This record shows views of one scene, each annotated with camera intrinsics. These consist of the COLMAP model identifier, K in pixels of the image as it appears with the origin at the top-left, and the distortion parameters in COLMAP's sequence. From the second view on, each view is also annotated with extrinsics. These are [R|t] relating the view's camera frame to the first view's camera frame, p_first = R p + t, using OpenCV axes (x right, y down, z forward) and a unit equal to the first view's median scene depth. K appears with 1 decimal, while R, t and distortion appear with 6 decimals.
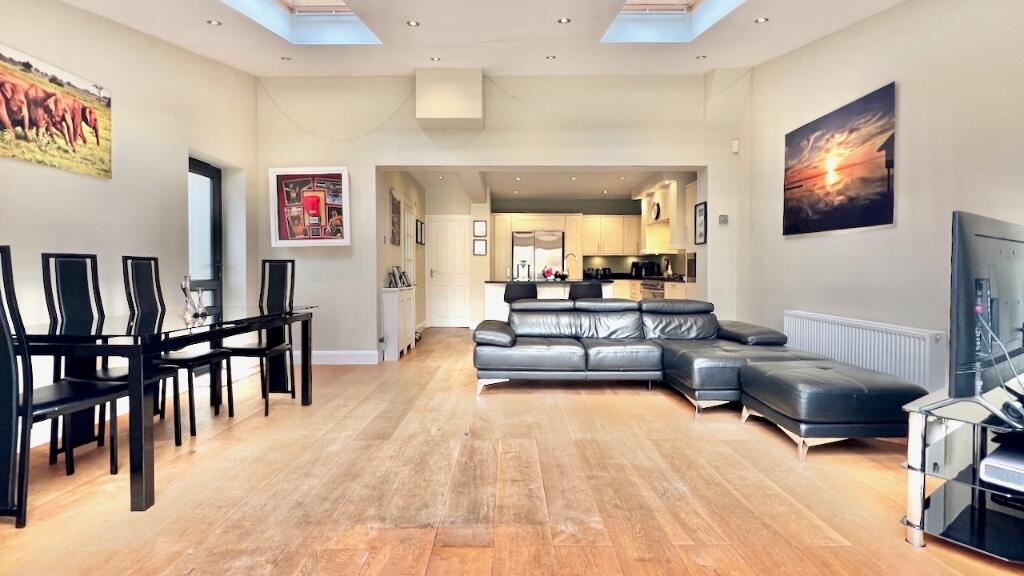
lens RADIAL K [[469.2, 0, 501.1], [0, 469.2, 283.7], [0, 0, 1]] dist [-0.004541, 0.001720]
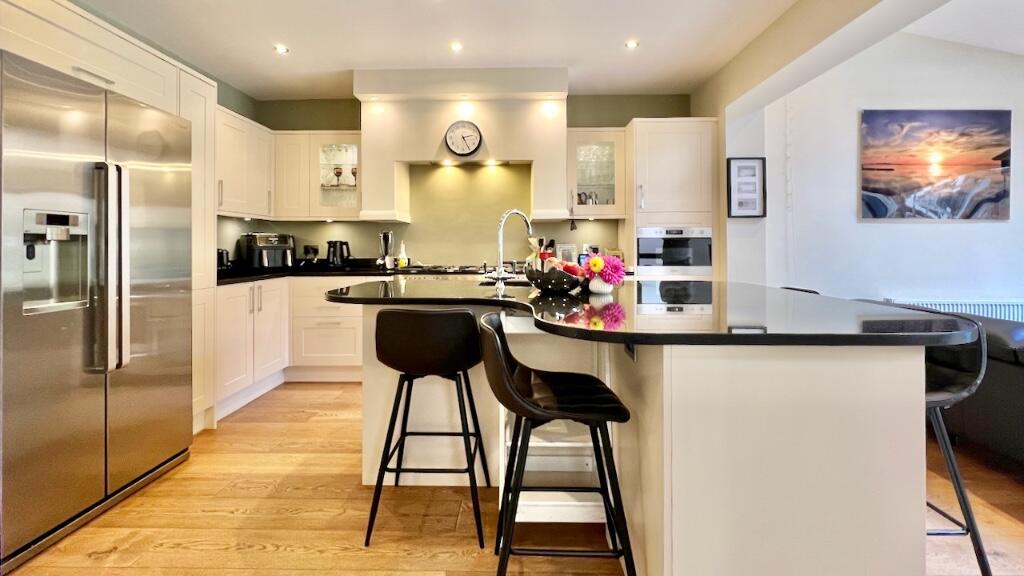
lens RADIAL K [[469.2, 0, 512.3], [0, 469.2, 240.1], [0, 0, 1]] dist [-0.004541, 0.001720]
pose [[0.002972, 0.014643, 0.999888, -0.419403], [0.027146, 0.999523, -0.014718, -0.085016], [-0.999627, 0.027187, 0.002573, 2.222565]]
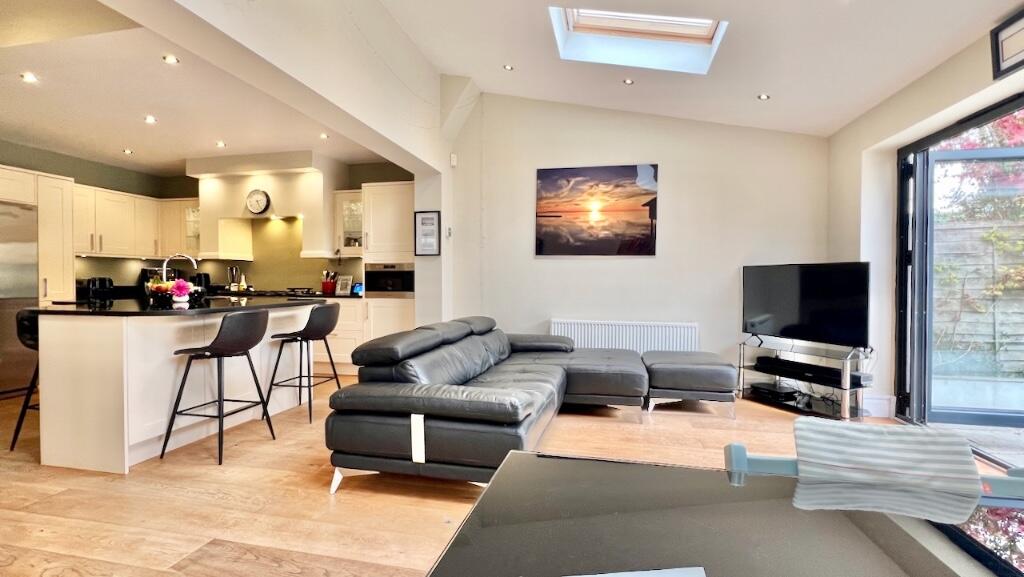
lens RADIAL K [[471.5, 0, 512.2], [0, 471.5, 286.8], [0, 0, 1]] dist [-0.002010, 0.001387]
pose [[0.203063, -0.011108, 0.979103, -0.733918], [0.022454, 0.999726, 0.006685, -0.044254], [-0.978908, 0.020627, 0.203257, 1.083566]]
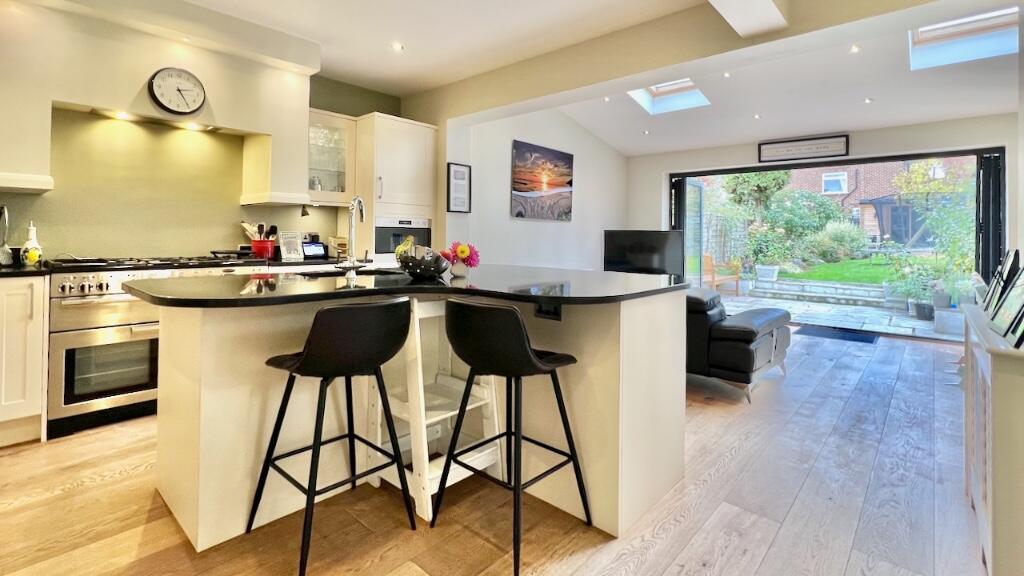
lens RADIAL K [[469.2, 0, 511.6], [0, 469.2, 231.8], [0, 0, 1]] dist [-0.004541, 0.001720]
pose [[-0.755770, -0.001868, 0.654834, -0.321535], [0.005268, 0.999946, 0.008934, -0.094966], [-0.654816, 0.010202, -0.755720, 2.611347]]
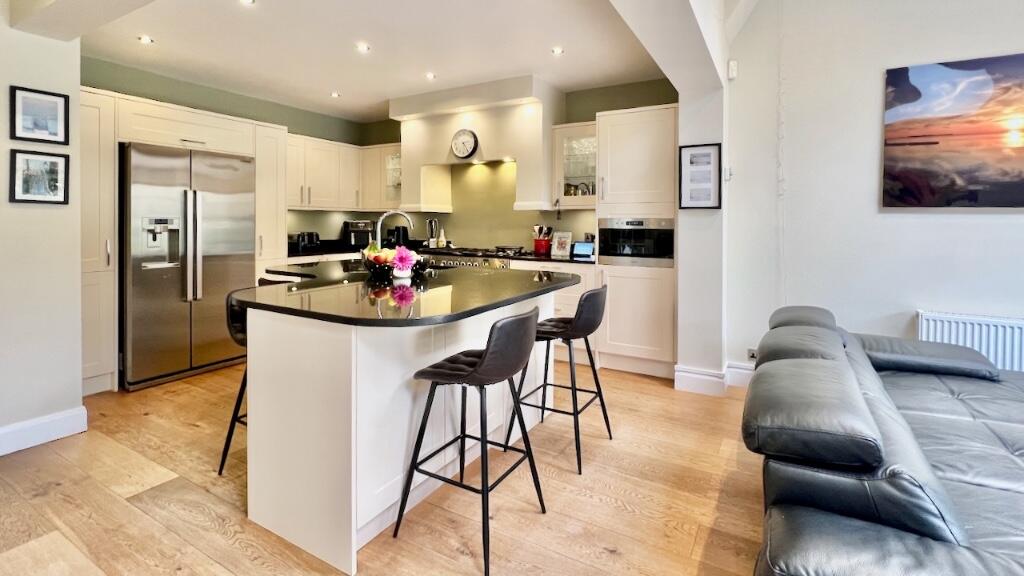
lens RADIAL K [[469.2, 0, 506.4], [0, 469.2, 225.8], [0, 0, 1]] dist [-0.004541, 0.001720]
pose [[0.490292, -0.004664, 0.871546, -0.424545], [0.015668, 0.999871, -0.003464, -0.105791], [-0.871417, 0.015354, 0.490302, 1.523241]]
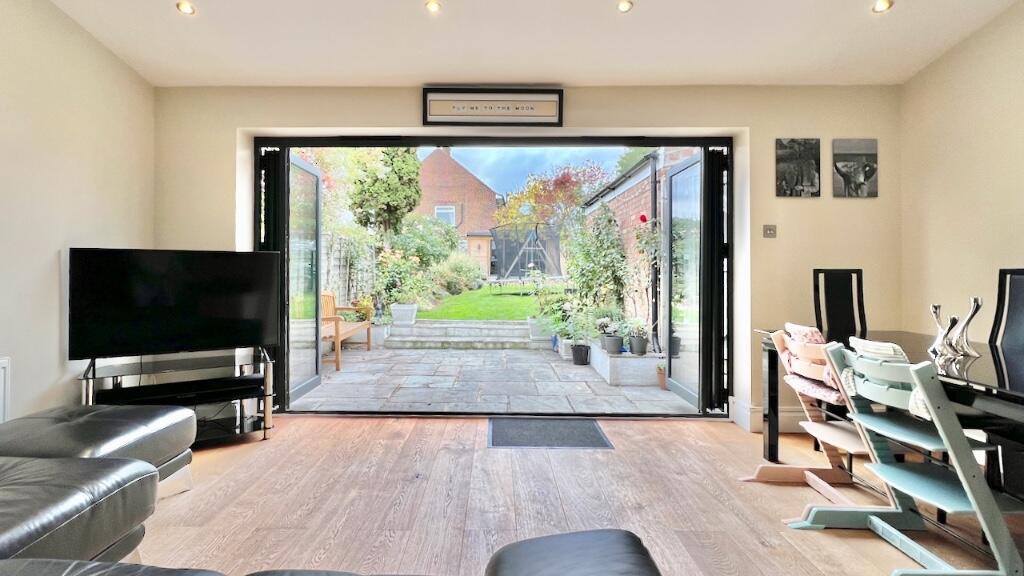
lens RADIAL K [[503.2, 0, 485.0], [0, 503.2, 268.8], [0, 0, 1]] dist [0.003760, -0.000730]
pose [[-0.999923, -0.003124, 0.011994, 0.029403], [-0.002869, 0.999771, 0.021204, -0.065666], [-0.012057, 0.021168, -0.999703, 1.579619]]
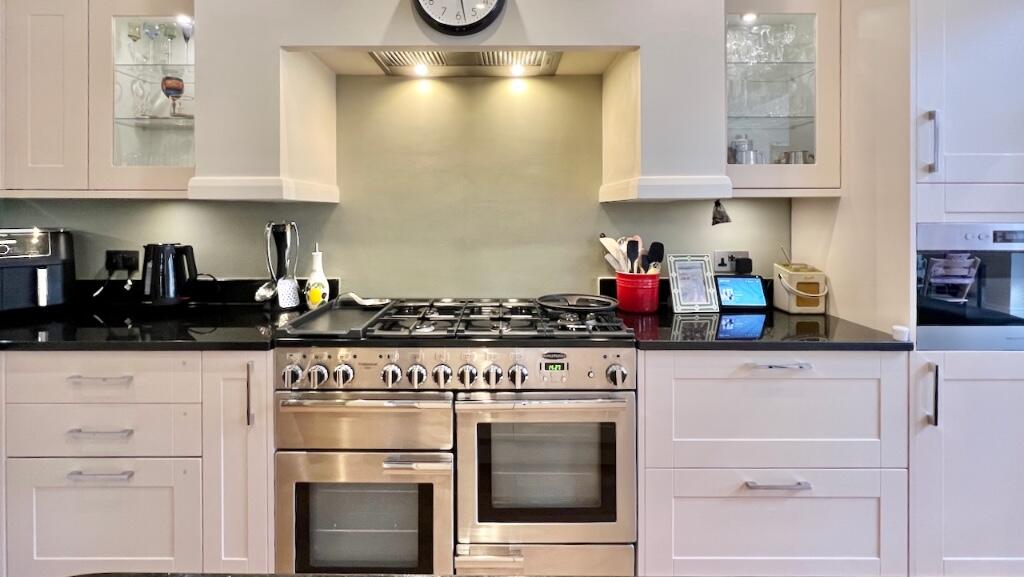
lens RADIAL K [[471.5, 0, 504.3], [0, 471.5, 212.0], [0, 0, 1]] dist [-0.002010, 0.001387]
pose [[-0.012968, -0.000714, 0.999916, 0.316472], [0.024290, 0.999704, 0.001029, -0.146211], [-0.999621, 0.024301, -0.012947, 2.310139]]
